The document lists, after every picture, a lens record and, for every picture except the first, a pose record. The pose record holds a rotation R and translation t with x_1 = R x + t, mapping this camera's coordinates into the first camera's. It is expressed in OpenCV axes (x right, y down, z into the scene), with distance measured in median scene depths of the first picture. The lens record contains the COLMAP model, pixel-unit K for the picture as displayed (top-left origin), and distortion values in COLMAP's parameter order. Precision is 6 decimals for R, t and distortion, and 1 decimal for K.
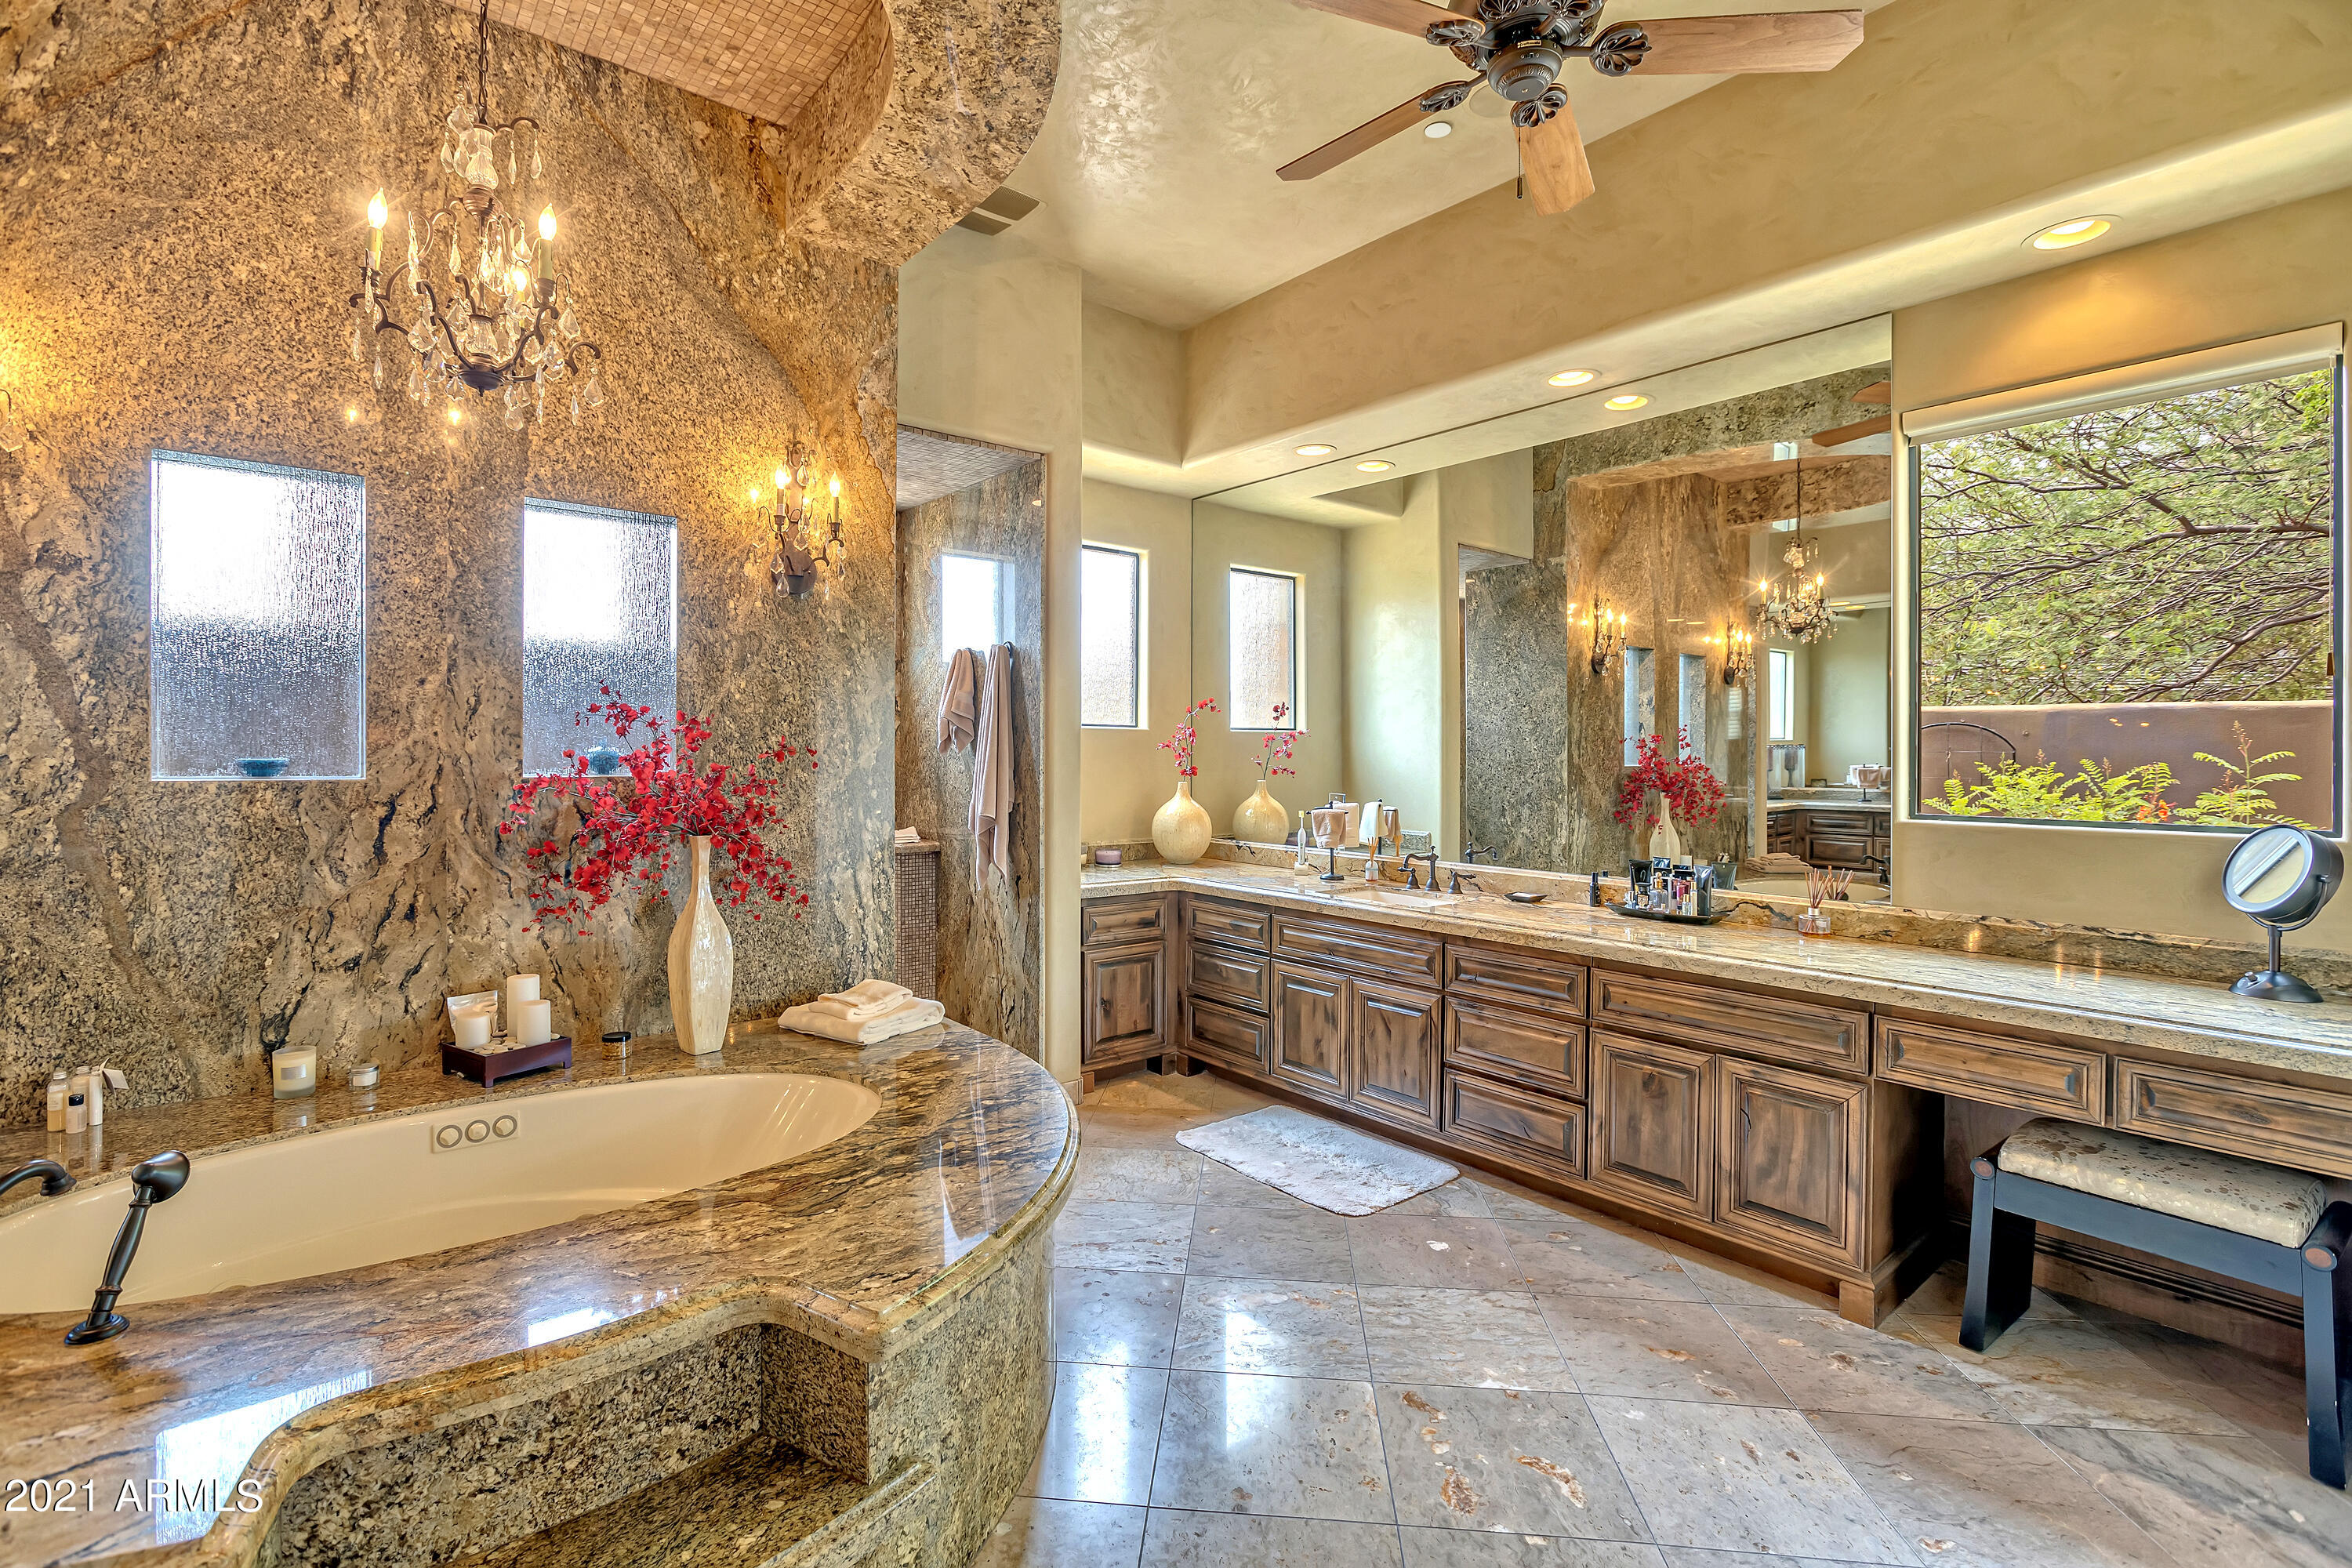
lens RADIAL K [[1085.9, 0, 1177.5], [0, 1085.9, 768.3], [0, 0, 1]] dist [-0.025154, 0.009119]
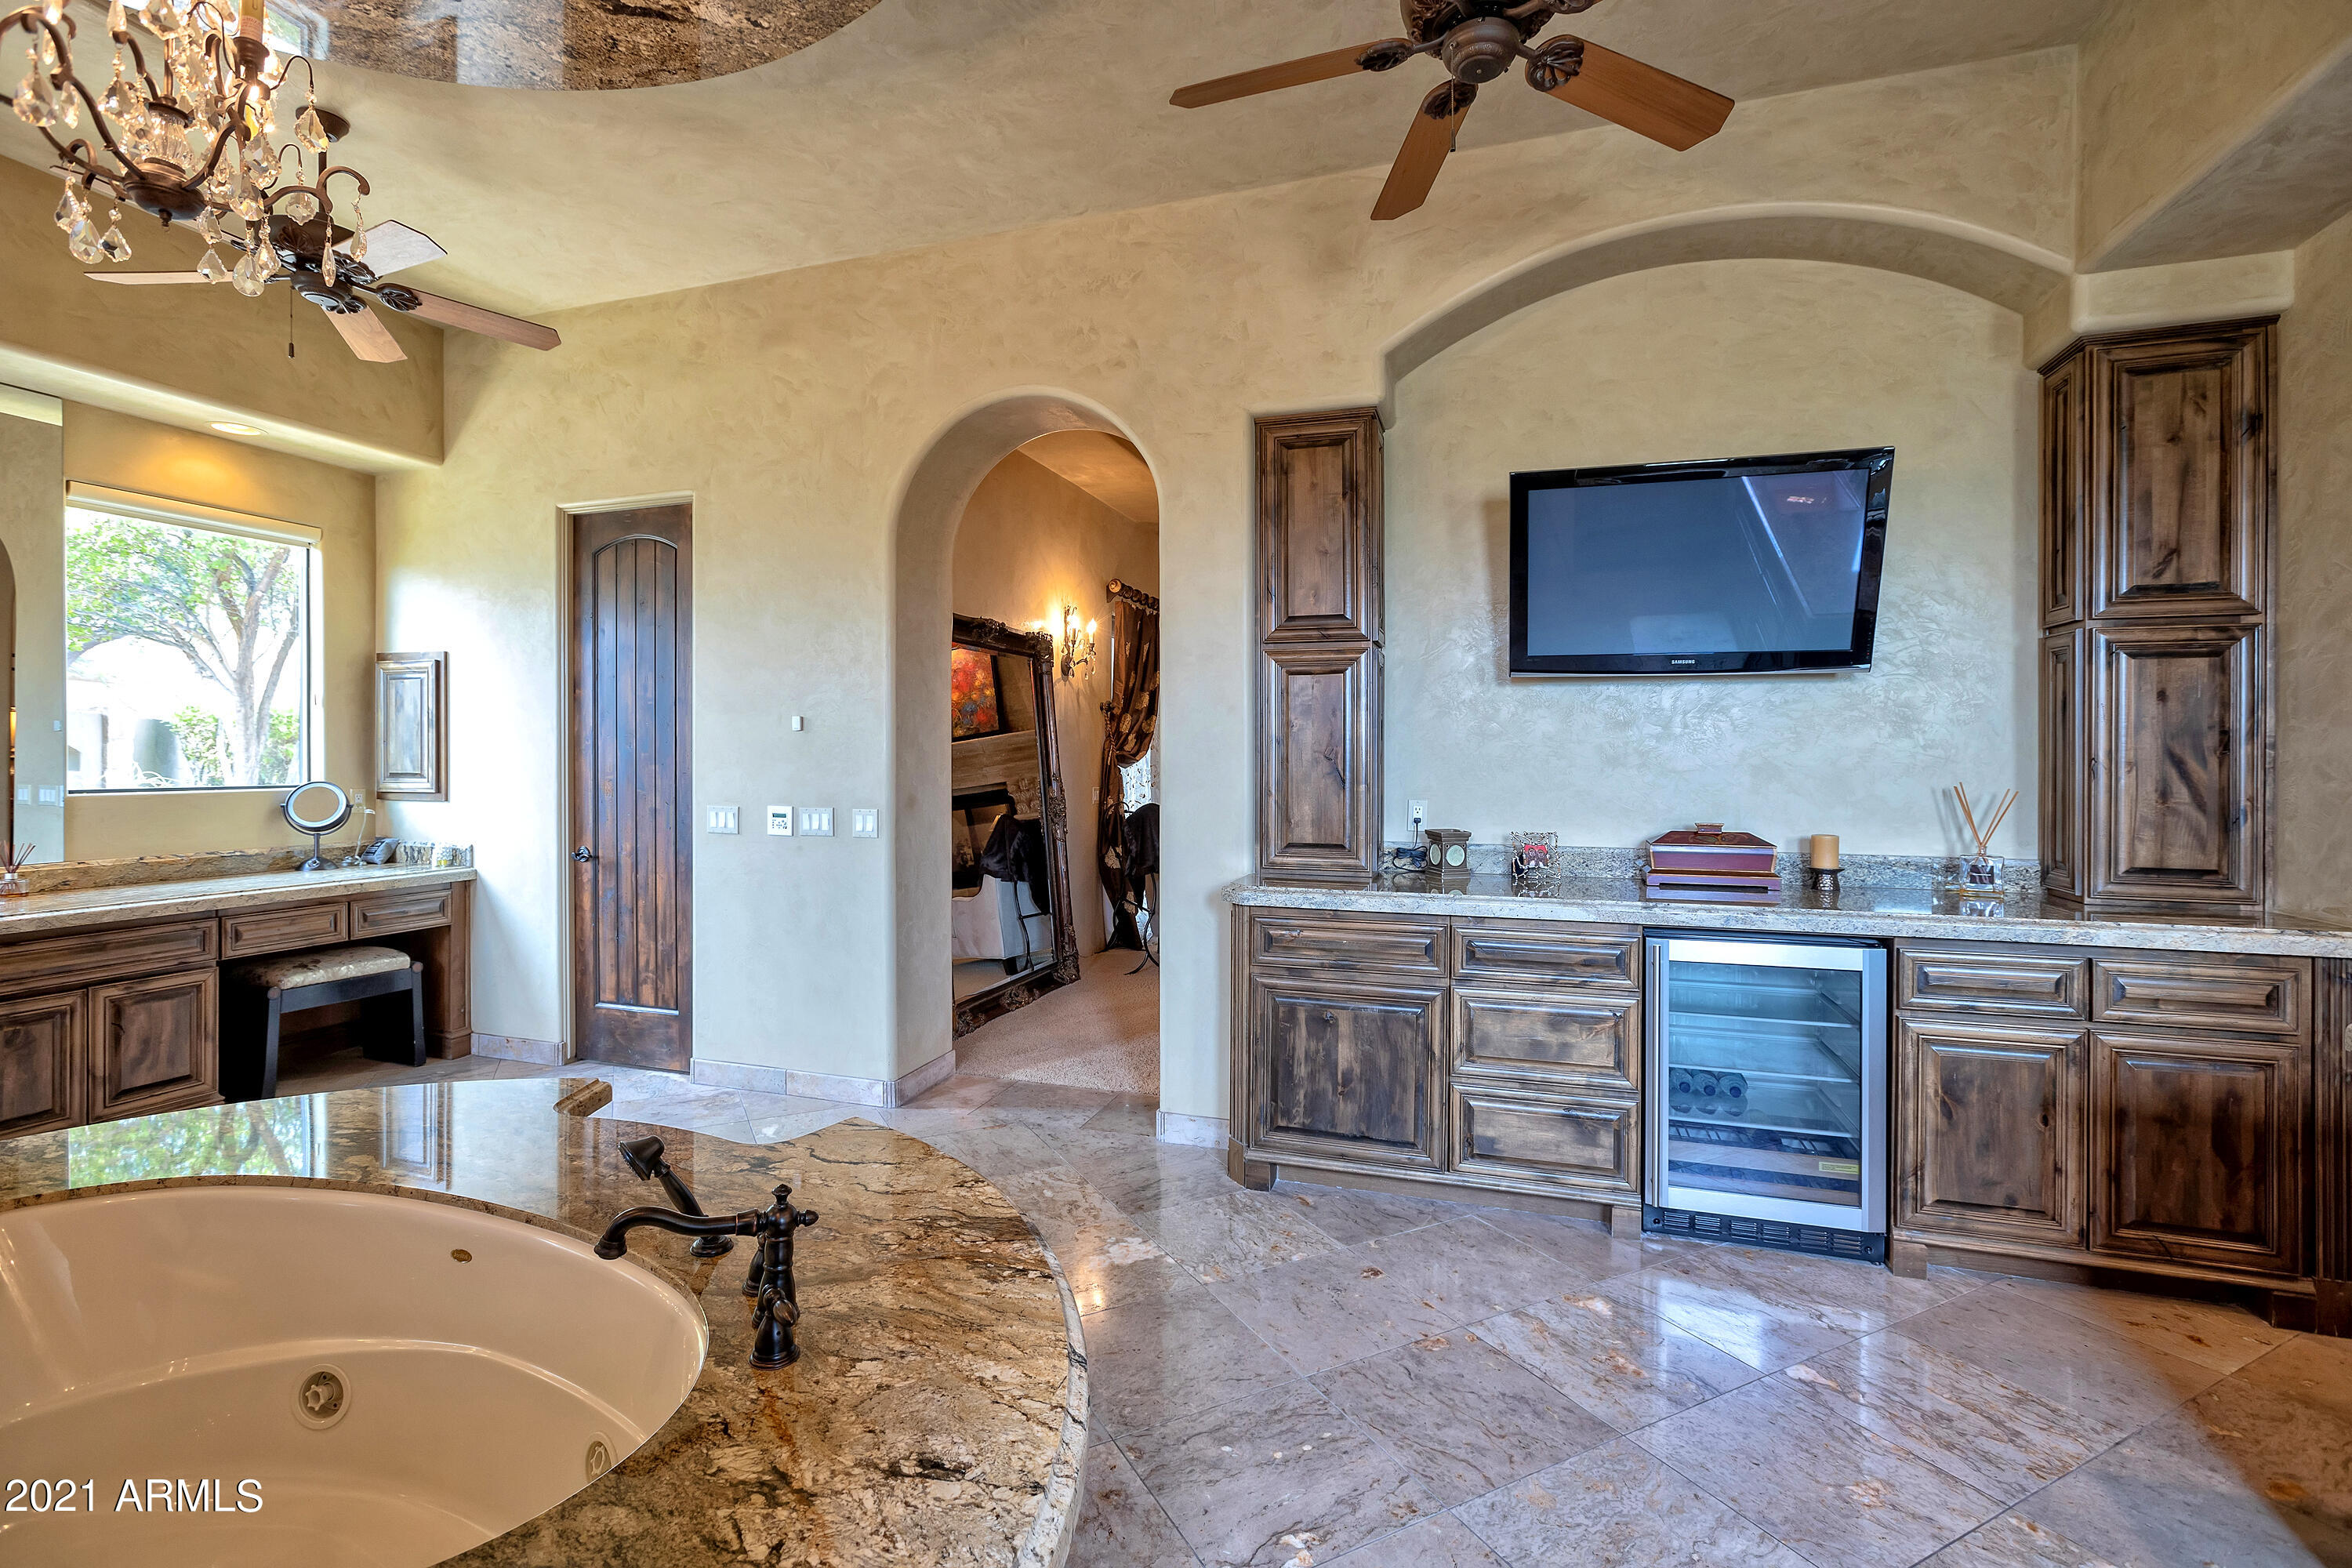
lens RADIAL K [[1085.9, 0, 1118.0], [0, 1085.9, 765.4], [0, 0, 1]] dist [-0.025154, 0.009119]
pose [[-0.529410, -0.012983, 0.848267, -1.156346], [0.002783, 0.999851, 0.017040, -0.005426], [-0.848362, 0.011381, -0.529295, 0.651505]]
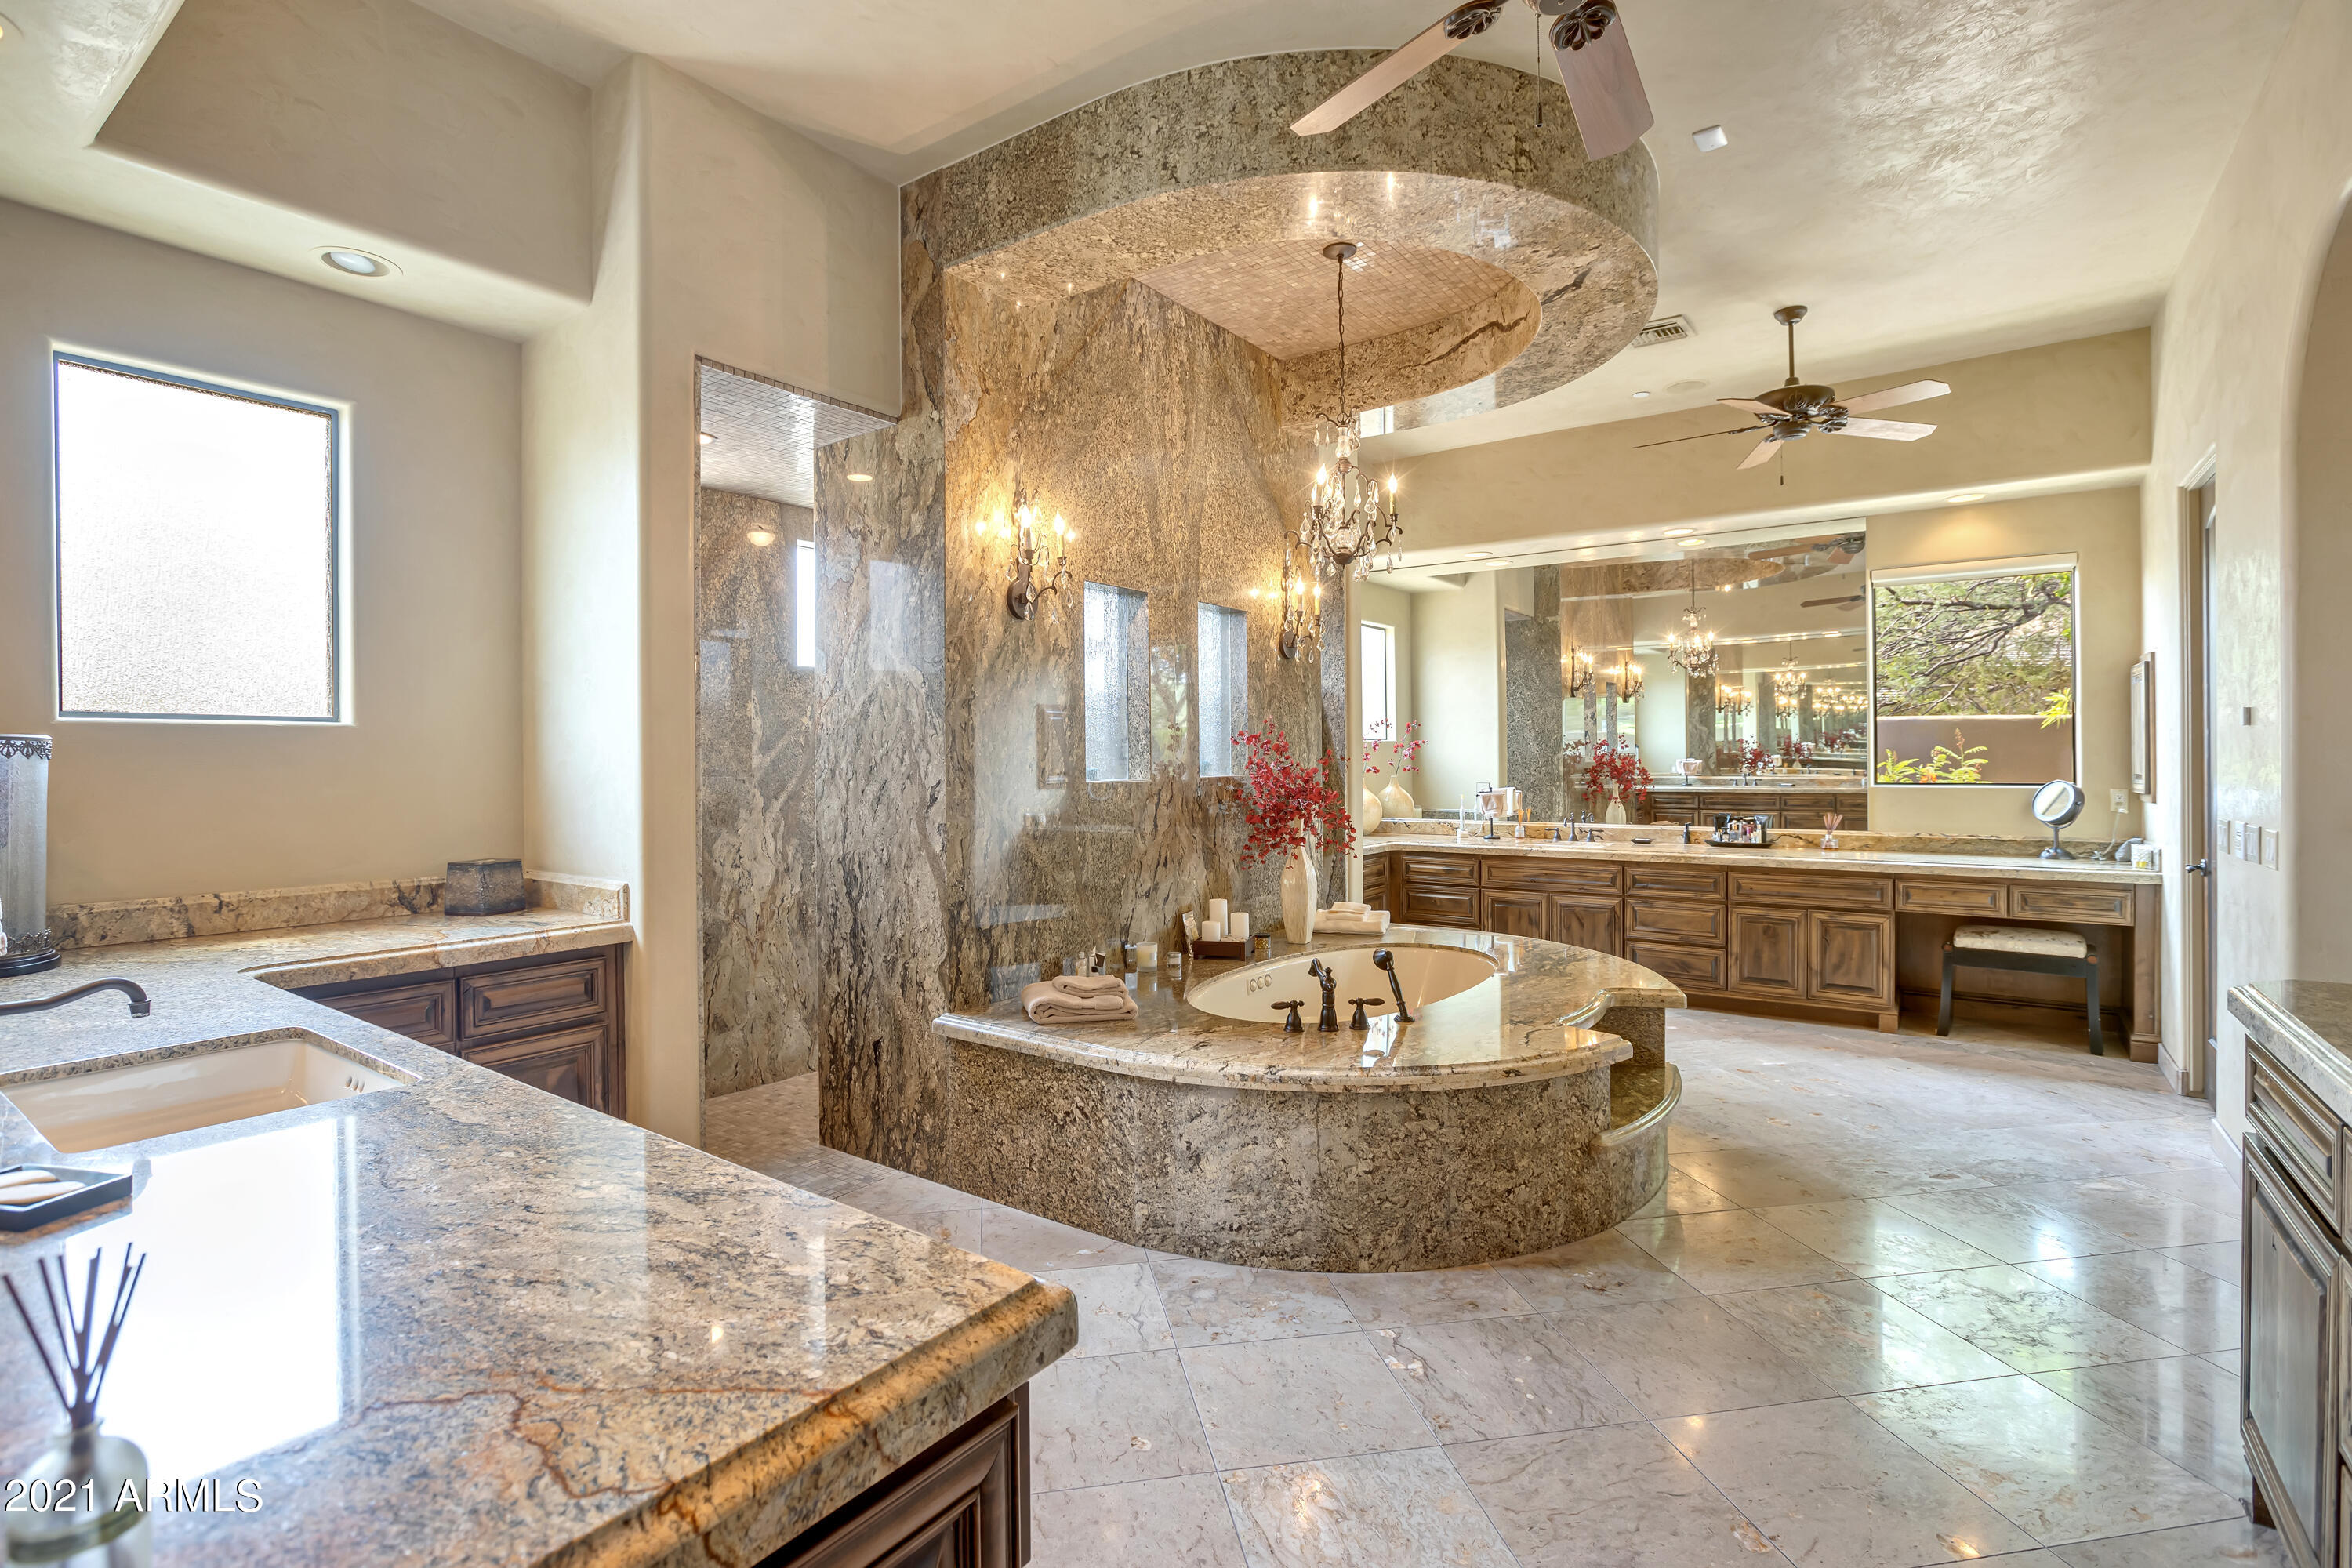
lens RADIAL K [[1085.9, 0, 1180.1], [0, 1085.9, 768.3], [0, 0, 1]] dist [-0.025154, 0.009119]
pose [[0.966097, -0.017458, 0.257587, -1.065435], [0.017782, 0.999841, 0.001073, -0.007518], [-0.257565, 0.003544, 0.966254, -0.560087]]
